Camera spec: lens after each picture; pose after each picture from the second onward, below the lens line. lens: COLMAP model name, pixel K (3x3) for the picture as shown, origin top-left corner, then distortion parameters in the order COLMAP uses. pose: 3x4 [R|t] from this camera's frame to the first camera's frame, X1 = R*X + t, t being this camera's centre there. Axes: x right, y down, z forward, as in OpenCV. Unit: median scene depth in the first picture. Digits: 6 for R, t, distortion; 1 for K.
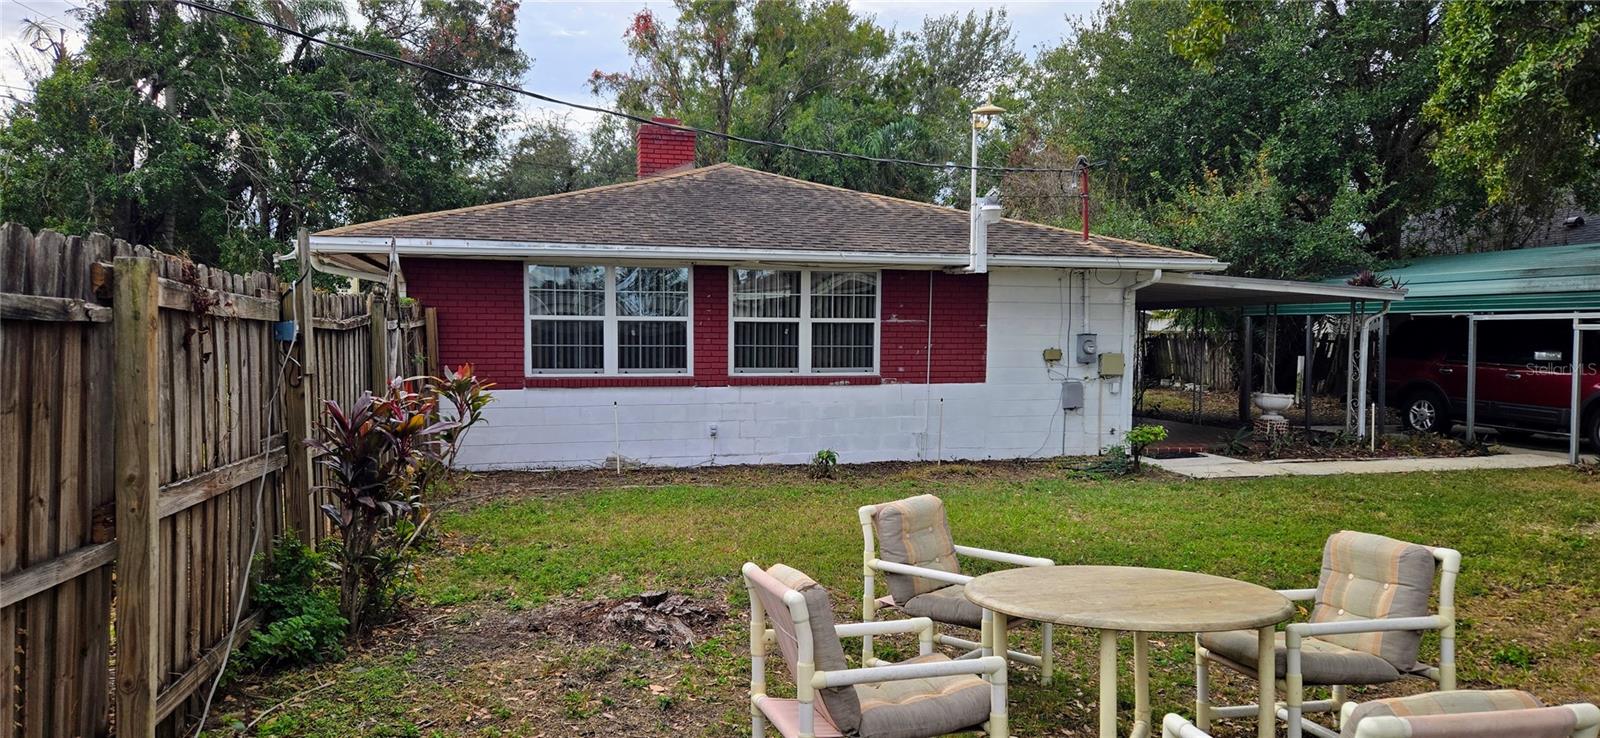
lens RADIAL K [[1064.9, 0, 855.8], [0, 1064.9, 392.3], [0, 0, 1]] dist [0.070577, -0.055931]
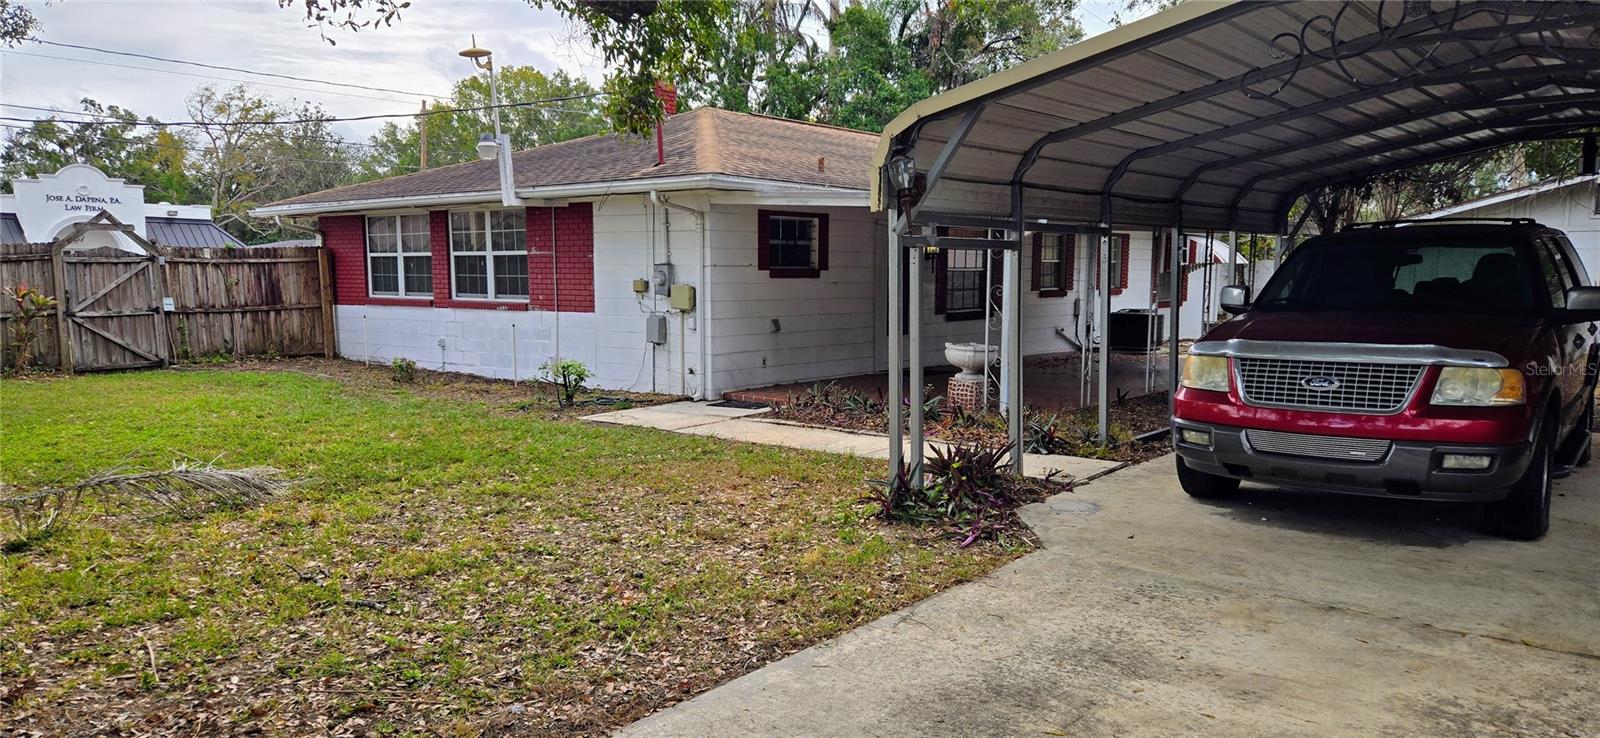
lens RADIAL K [[1064.9, 0, 797.6], [0, 1064.9, 394.3], [0, 0, 1]] dist [0.070577, -0.055931]
pose [[0.591623, 0.088698, -0.801320, 1.026140], [-0.036261, 0.995851, 0.083459, -0.022696], [0.805399, -0.020320, 0.592385, 0.530633]]
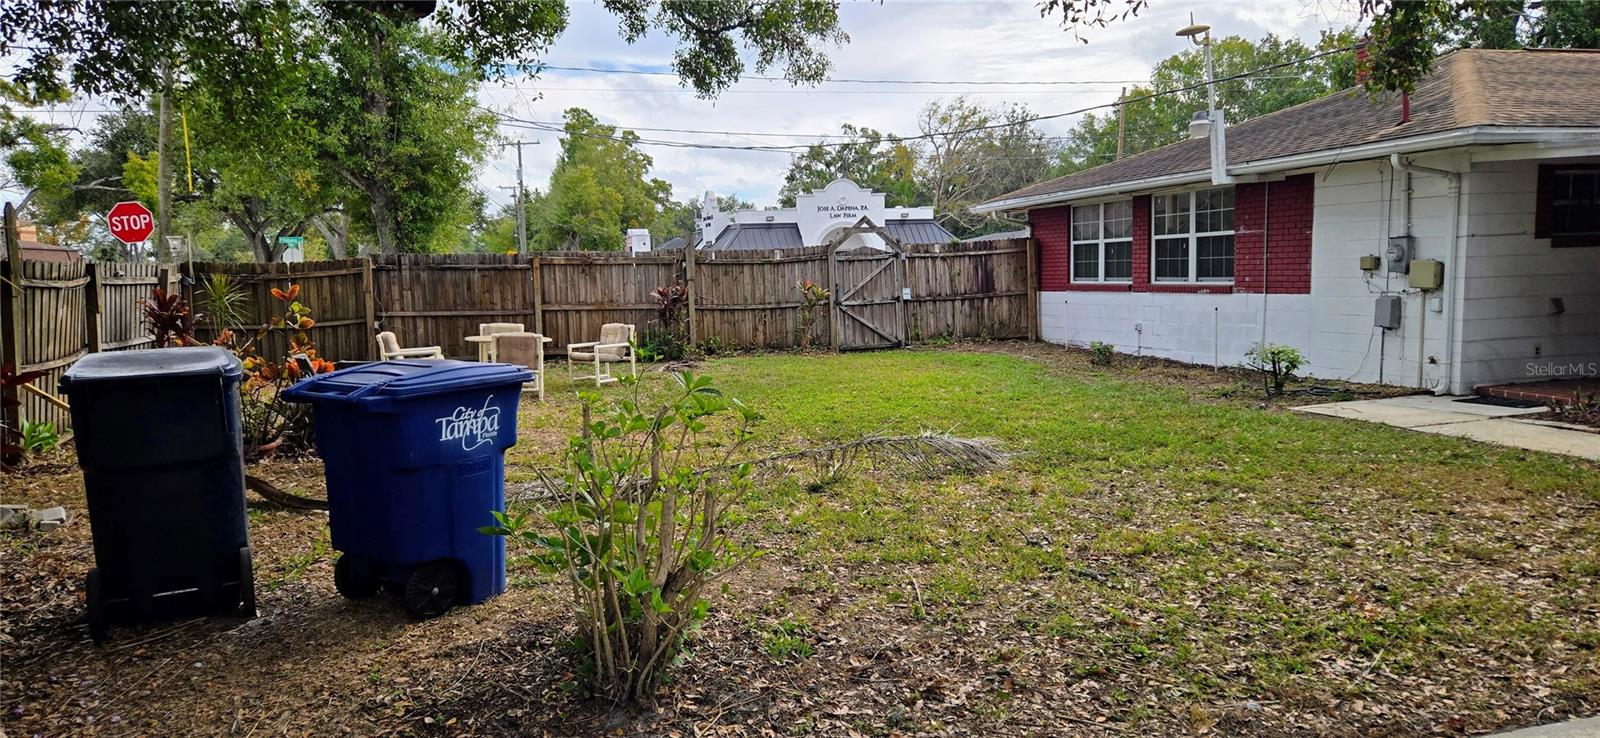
lens RADIAL K [[1064.9, 0, 800.5], [0, 1064.9, 393.6], [0, 0, 1]] dist [0.070577, -0.055931]
pose [[0.021032, 0.113237, -0.993345, 1.023857], [-0.014691, 0.993493, 0.112943, -0.021951], [0.999671, 0.012218, 0.022558, 0.515850]]
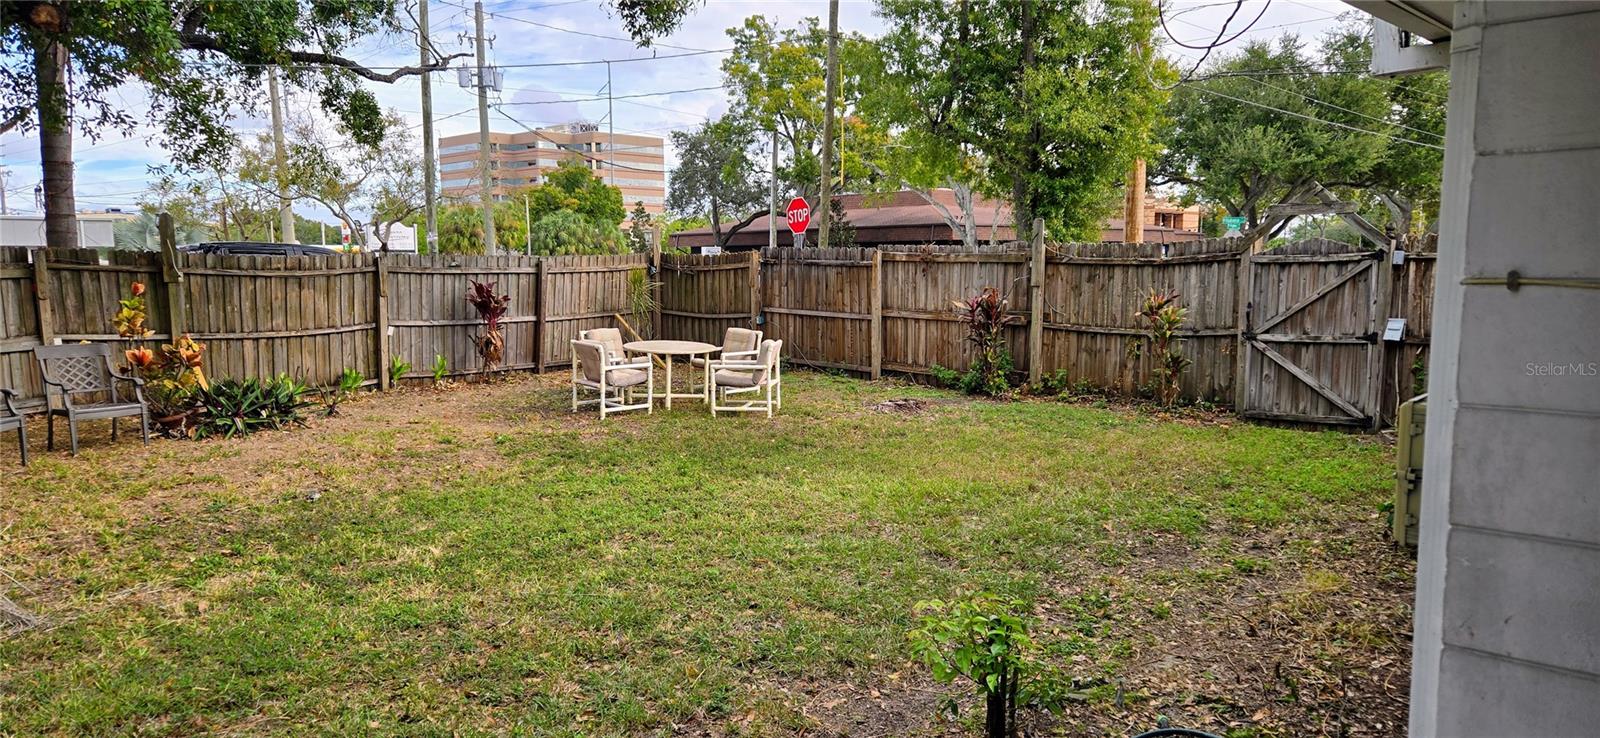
lens RADIAL K [[1064.9, 0, 799.1], [0, 1064.9, 375.2], [0, 0, 1]] dist [0.070577, -0.055931]
pose [[-0.868834, 0.016014, -0.494844, 0.357248], [-0.046149, 0.992506, 0.113146, -0.029437], [0.492947, 0.121141, -0.861584, 1.103843]]
